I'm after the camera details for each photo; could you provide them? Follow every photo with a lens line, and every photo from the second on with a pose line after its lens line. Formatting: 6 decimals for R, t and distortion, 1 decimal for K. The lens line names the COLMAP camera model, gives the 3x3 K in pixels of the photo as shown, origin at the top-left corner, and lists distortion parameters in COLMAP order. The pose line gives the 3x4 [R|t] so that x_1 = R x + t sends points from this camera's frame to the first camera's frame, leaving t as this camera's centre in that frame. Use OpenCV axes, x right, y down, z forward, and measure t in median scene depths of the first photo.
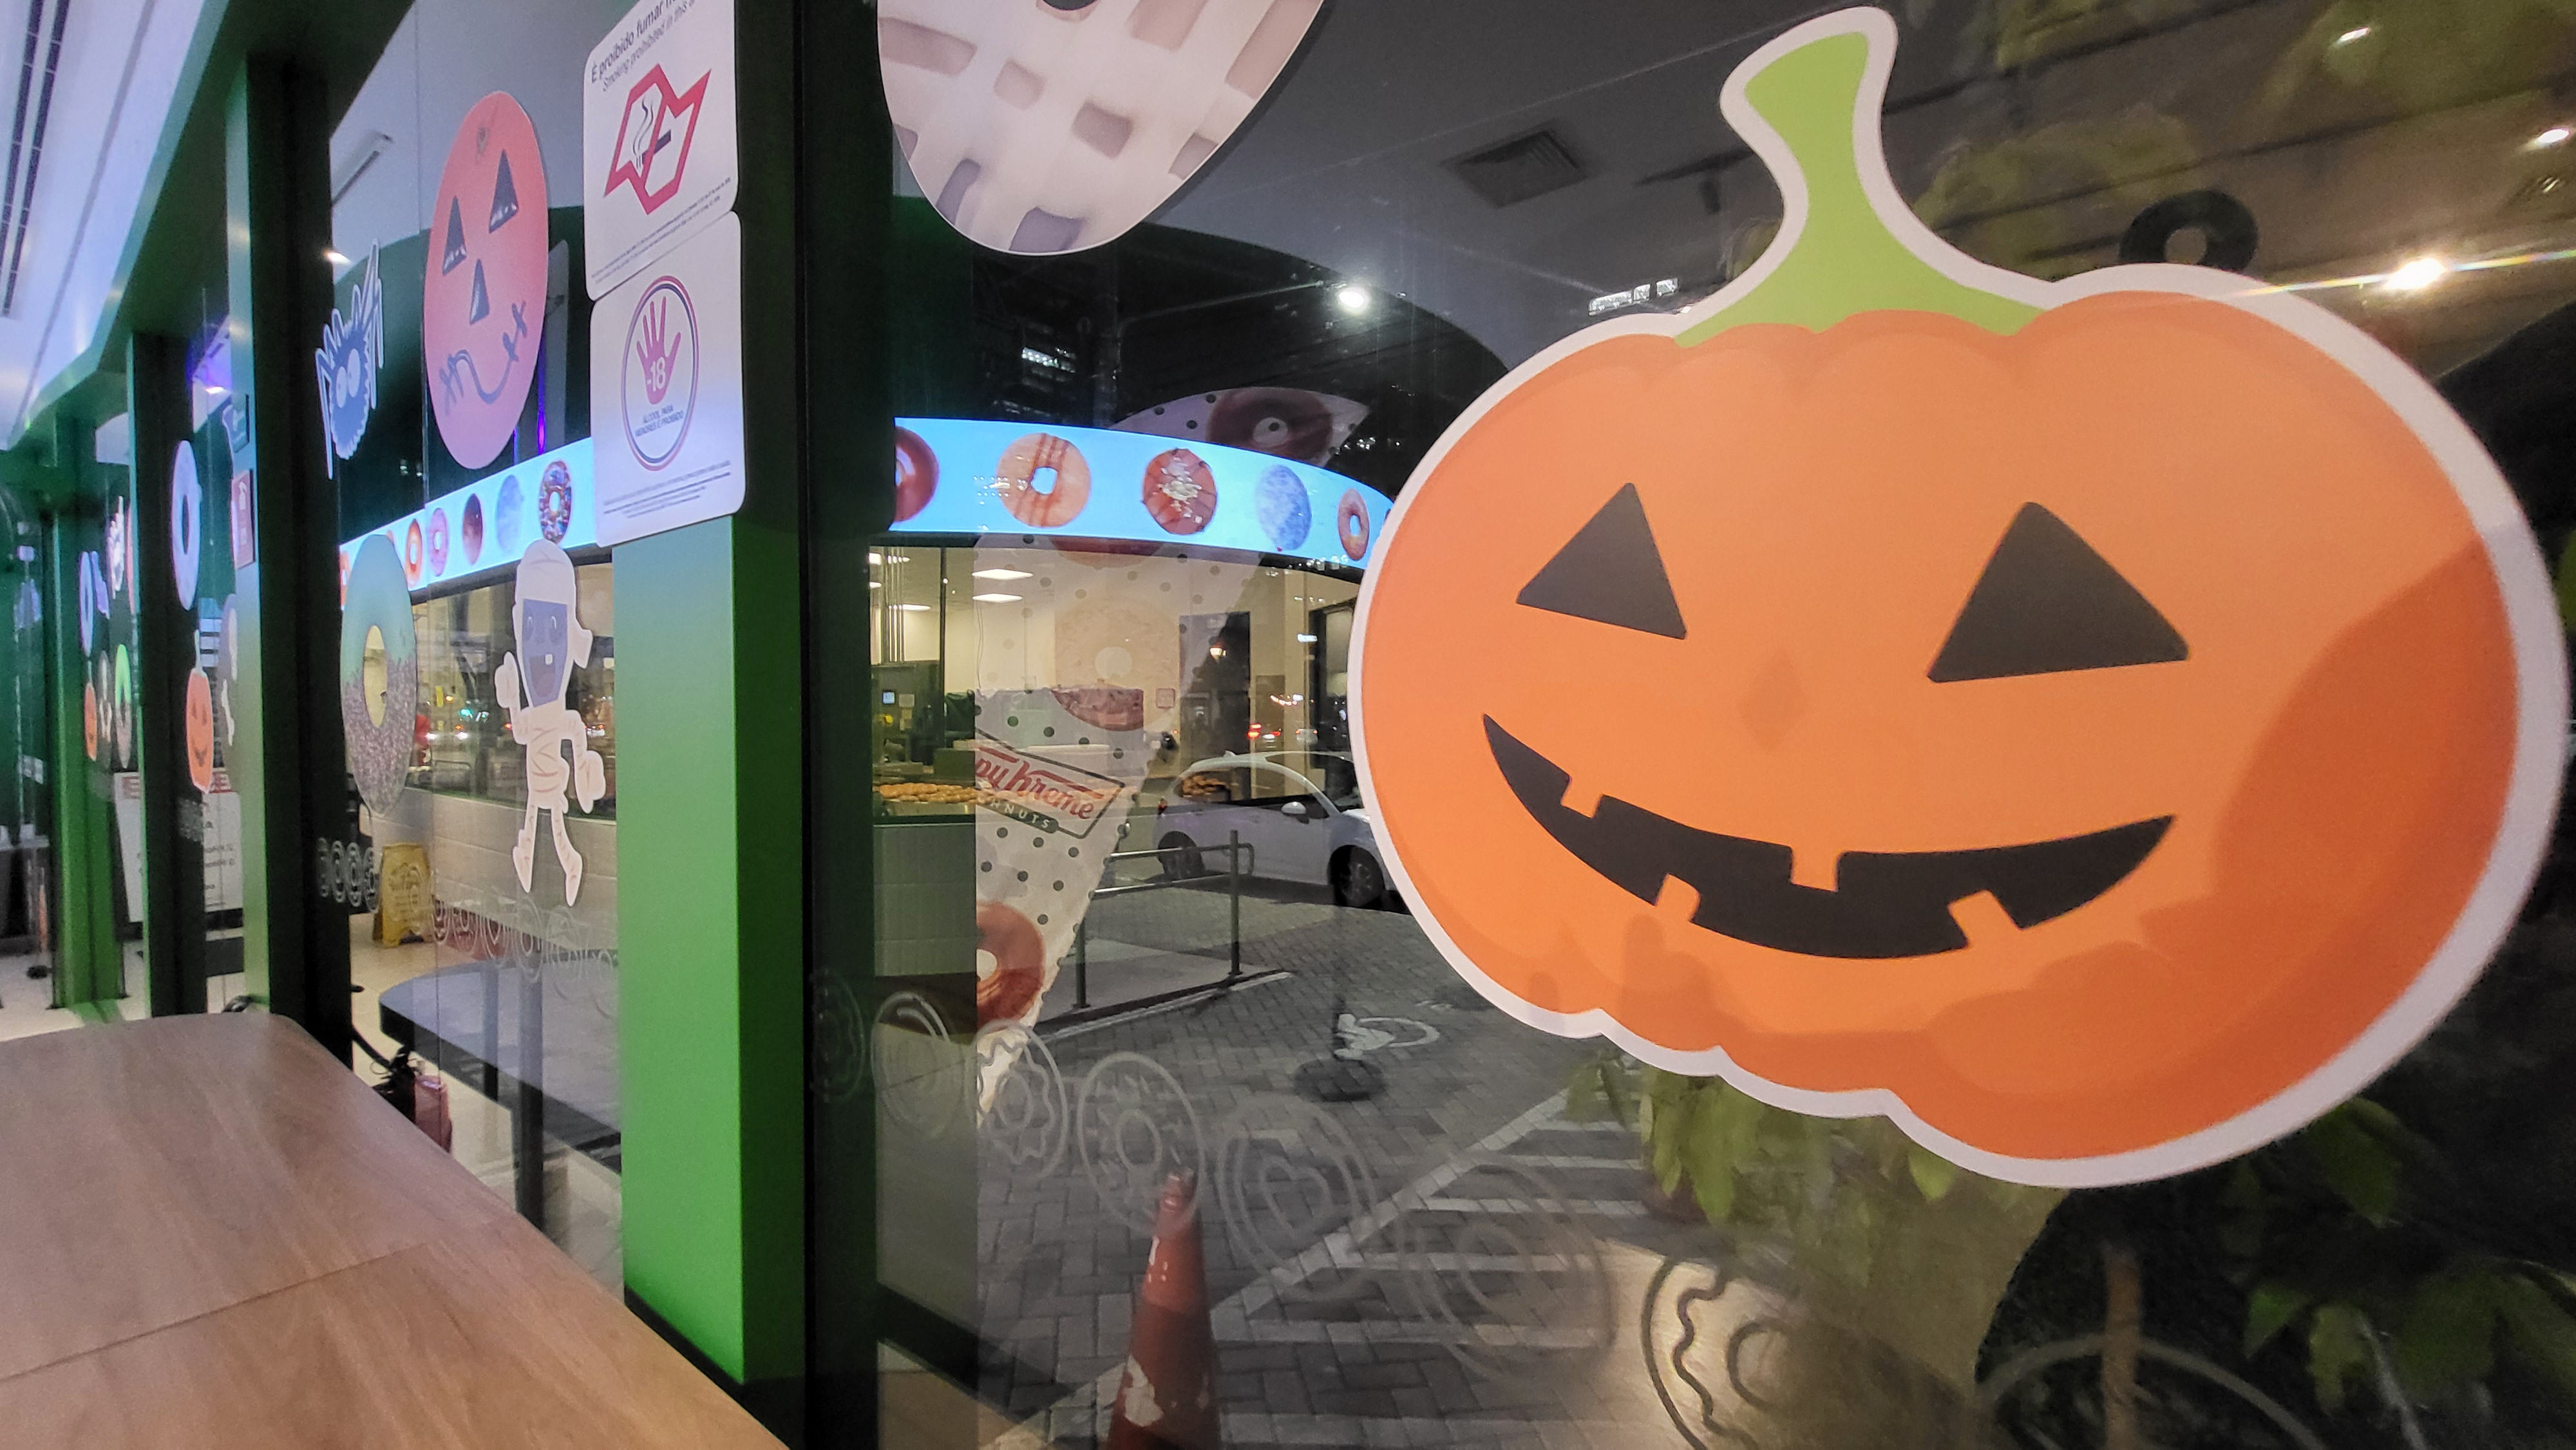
lens RADIAL K [[1026.2, 0, 1288.3], [0, 1026.2, 742.5], [0, 0, 1]] dist [-0.003243, -0.000644]
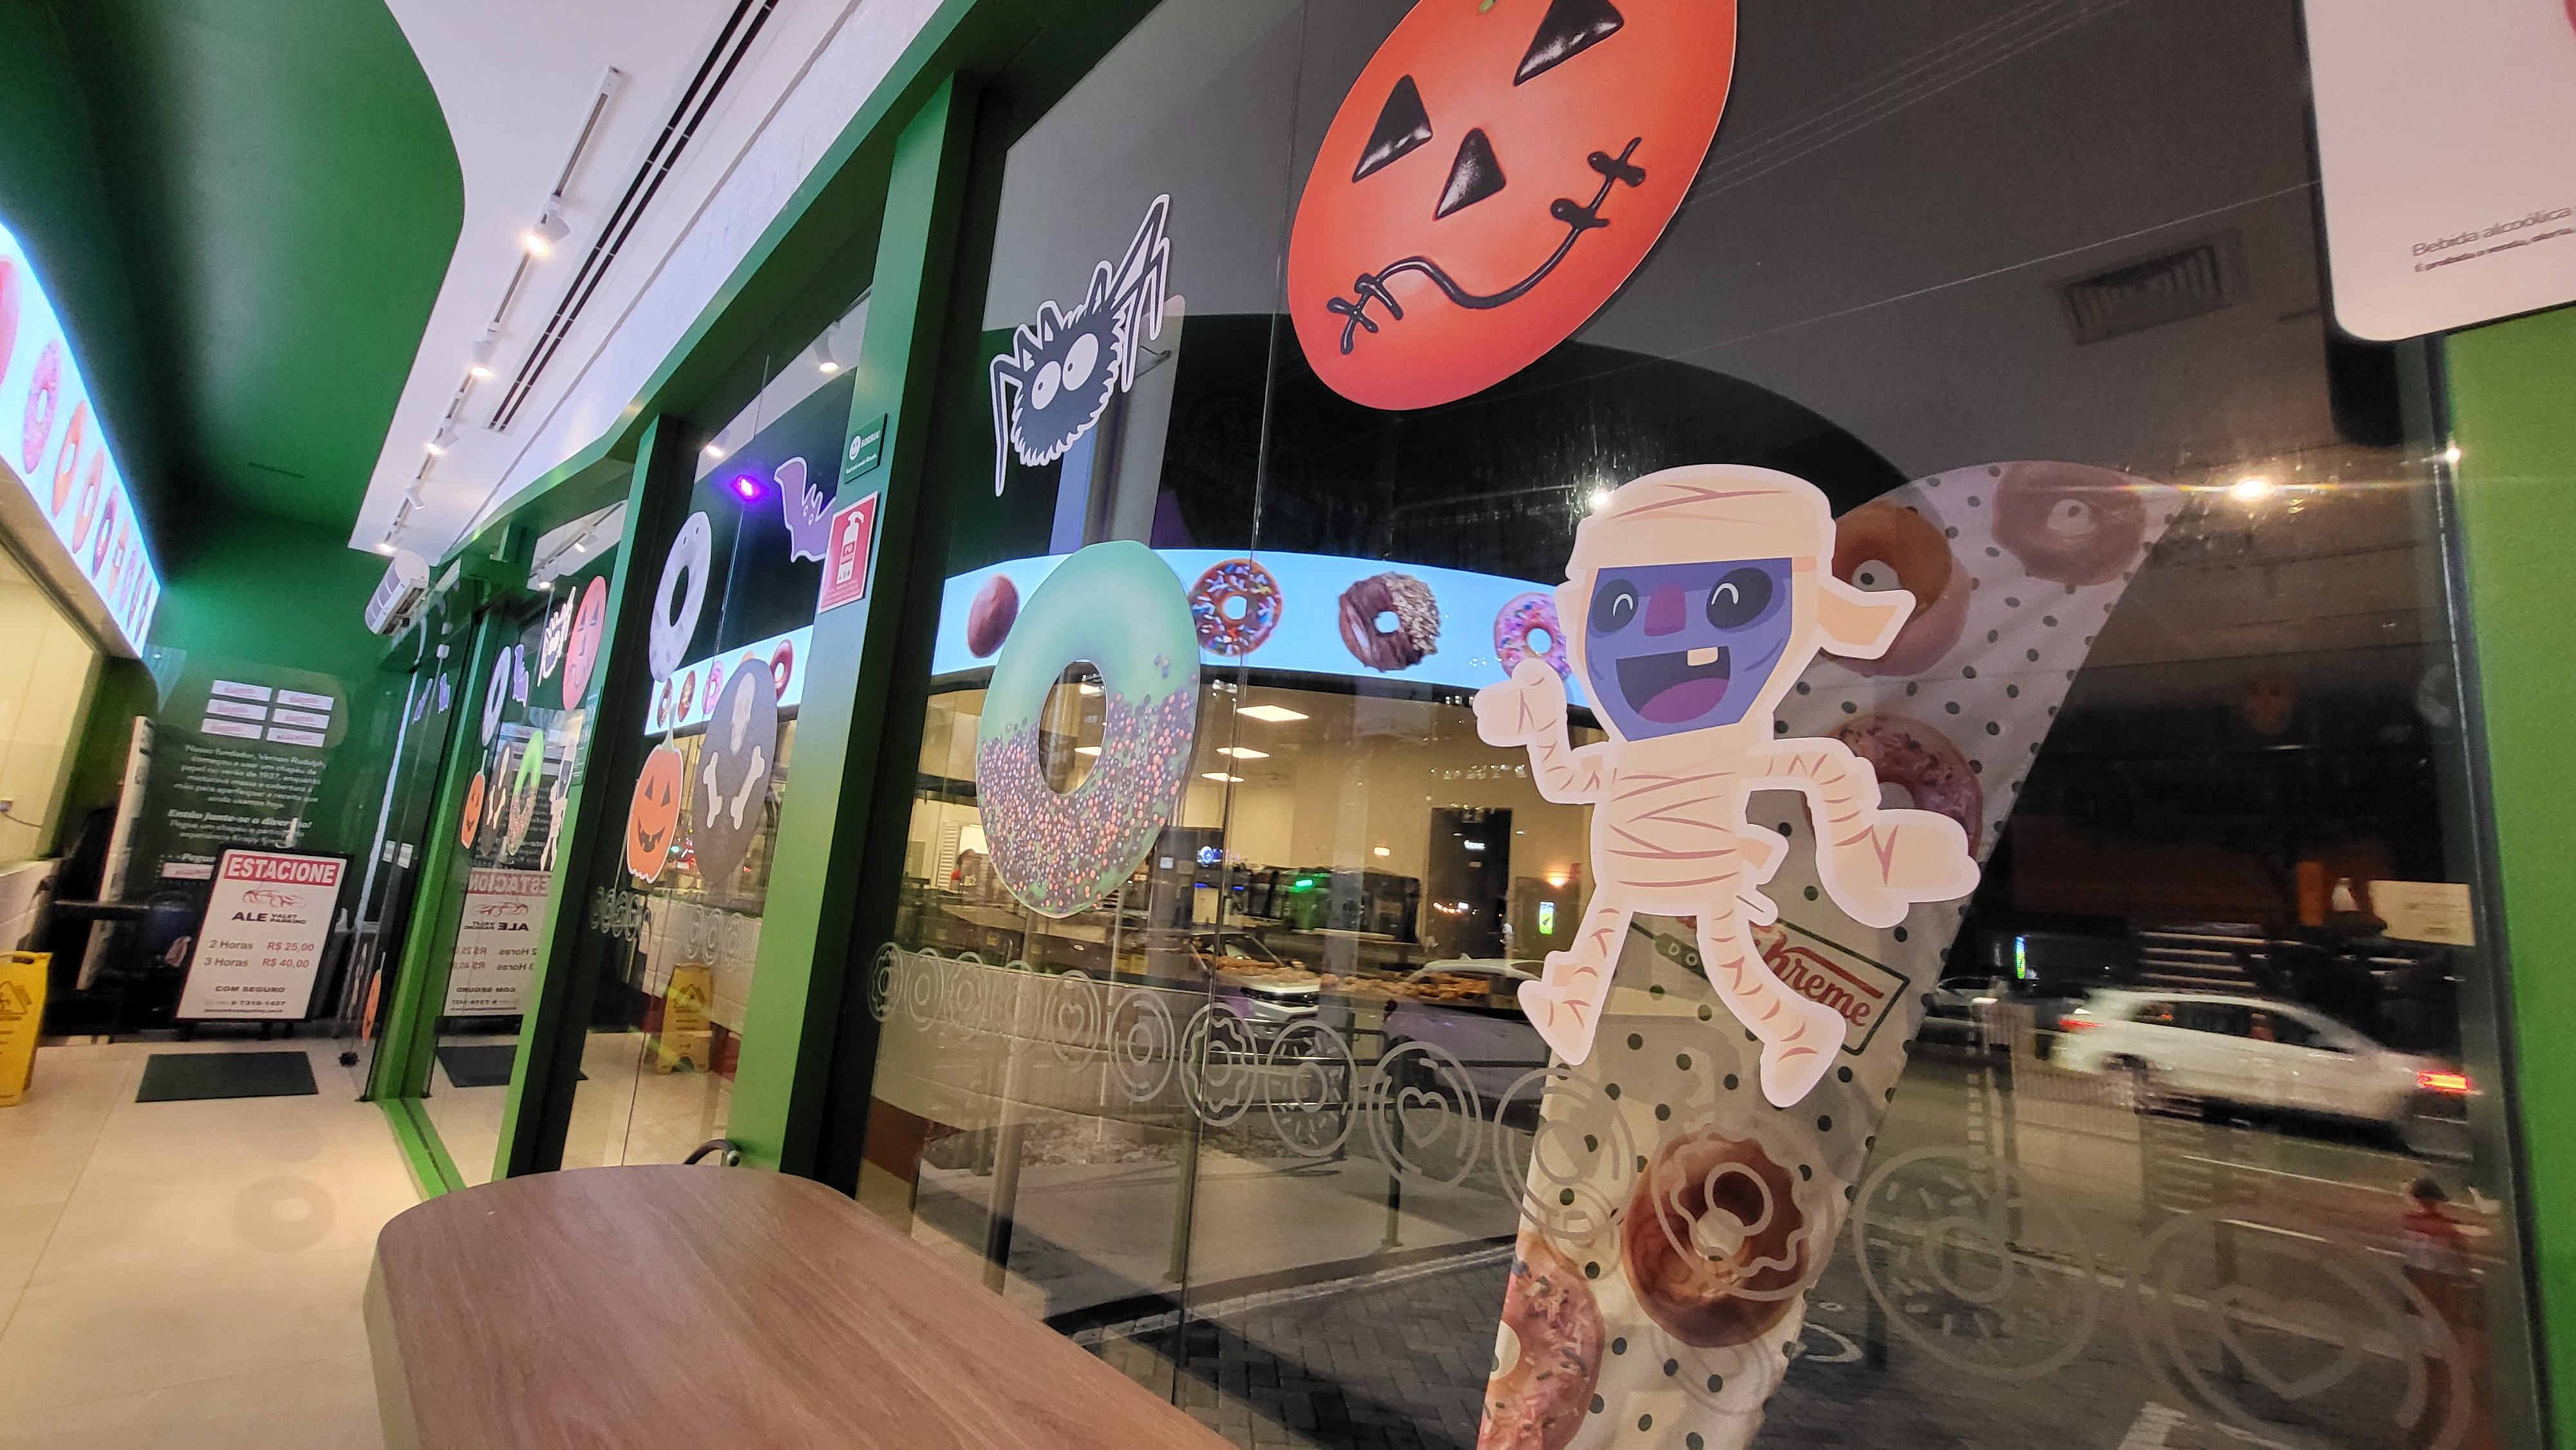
lens RADIAL K [[1026.2, 0, 1277.4], [0, 1026.2, 740.6], [0, 0, 1]] dist [-0.003243, -0.000644]
pose [[0.986438, 0.069031, -0.148913, -0.224819], [-0.096964, 0.977109, -0.189357, 0.025651], [0.132433, 0.201228, 0.970551, 0.102074]]
